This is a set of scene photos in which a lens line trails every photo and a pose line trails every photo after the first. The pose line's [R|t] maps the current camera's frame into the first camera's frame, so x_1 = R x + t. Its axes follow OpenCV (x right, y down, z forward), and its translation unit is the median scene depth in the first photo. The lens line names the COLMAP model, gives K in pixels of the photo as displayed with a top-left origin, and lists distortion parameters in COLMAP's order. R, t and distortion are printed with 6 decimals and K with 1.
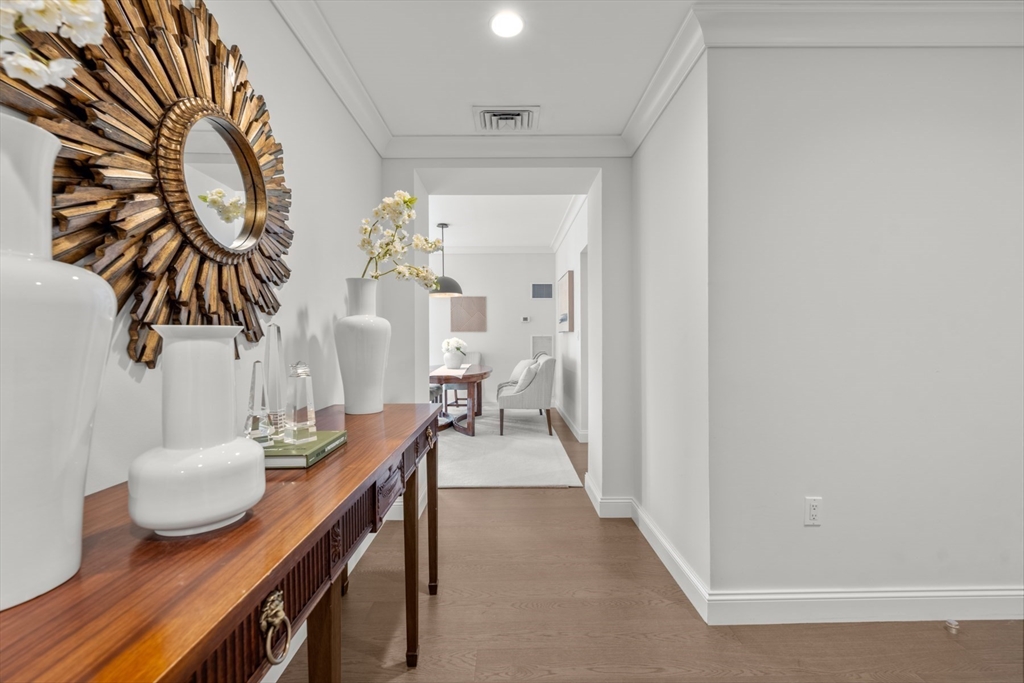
lens RADIAL K [[426.6, 0, 513.6], [0, 426.6, 342.9], [0, 0, 1]] dist [0.000003, -0.000241]
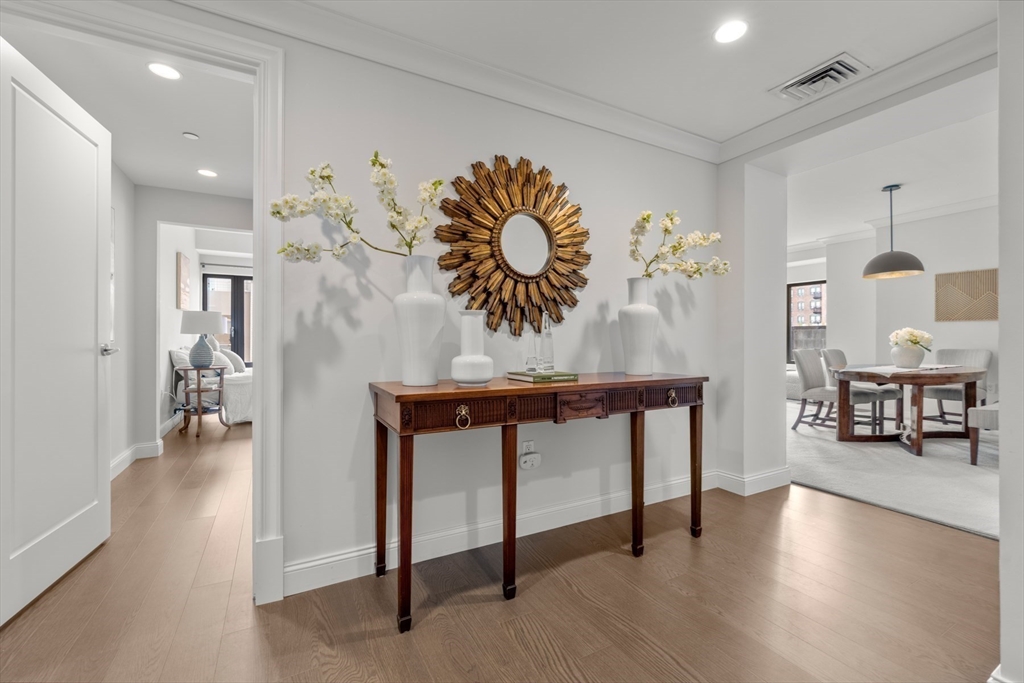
lens RADIAL K [[430.0, 0, 512.2], [0, 430.0, 338.6], [0, 0, 1]] dist [-0.001839, -0.000481]
pose [[0.468770, 0.003642, -0.883313, 0.476565], [-0.010895, 0.999939, -0.001658, 0.037110], [0.883253, 0.010401, 0.468782, -0.007091]]
